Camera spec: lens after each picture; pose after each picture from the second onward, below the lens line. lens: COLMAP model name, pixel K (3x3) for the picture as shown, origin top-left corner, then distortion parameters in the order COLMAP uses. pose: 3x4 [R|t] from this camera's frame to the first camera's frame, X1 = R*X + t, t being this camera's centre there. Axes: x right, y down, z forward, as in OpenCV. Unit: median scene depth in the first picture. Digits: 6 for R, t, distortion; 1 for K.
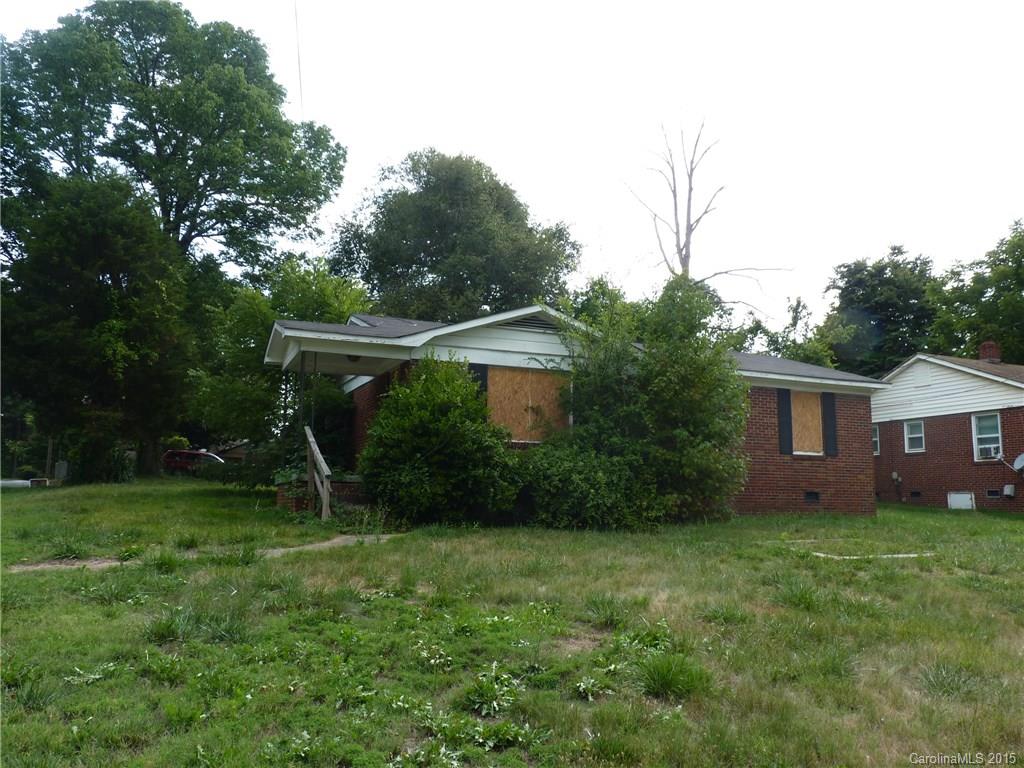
lens RADIAL K [[829.4, 0, 512.0], [0, 829.4, 384.0], [0, 0, 1]] dist [-0.018429, 0.007830]
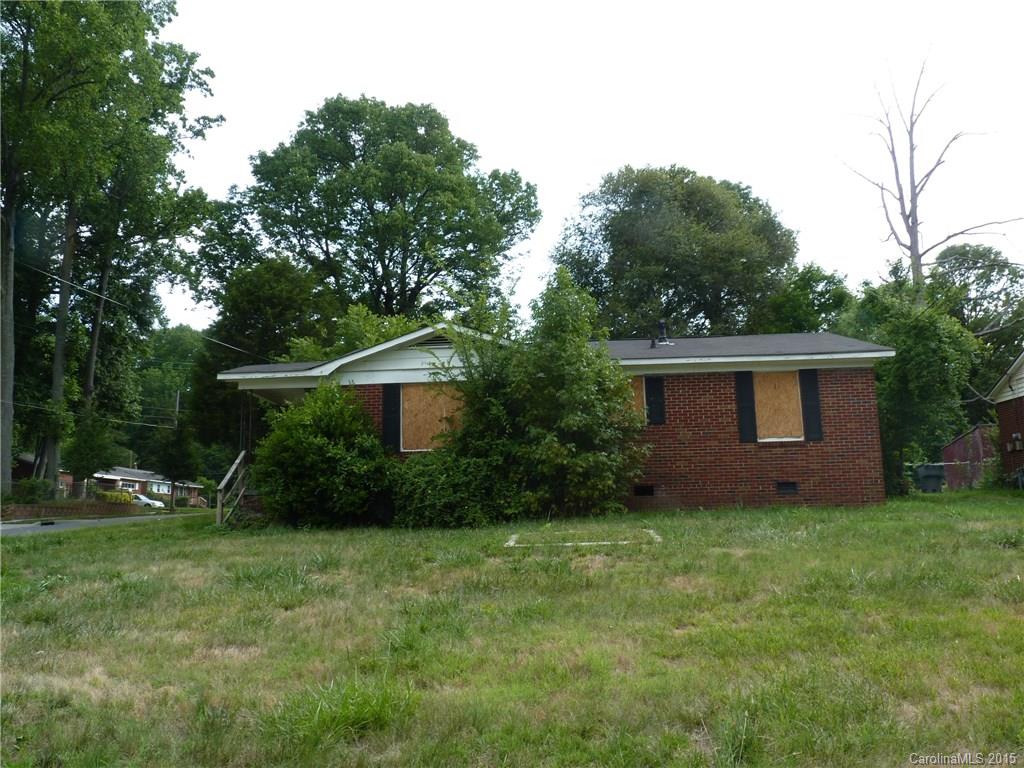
lens RADIAL K [[829.4, 0, 512.0], [0, 829.4, 384.0], [0, 0, 1]] dist [-0.018429, 0.007830]
pose [[0.888819, -0.108014, -0.445346, 0.499882], [0.097555, 0.994147, -0.046420, 0.036586], [0.447753, -0.002187, 0.894154, 0.062966]]
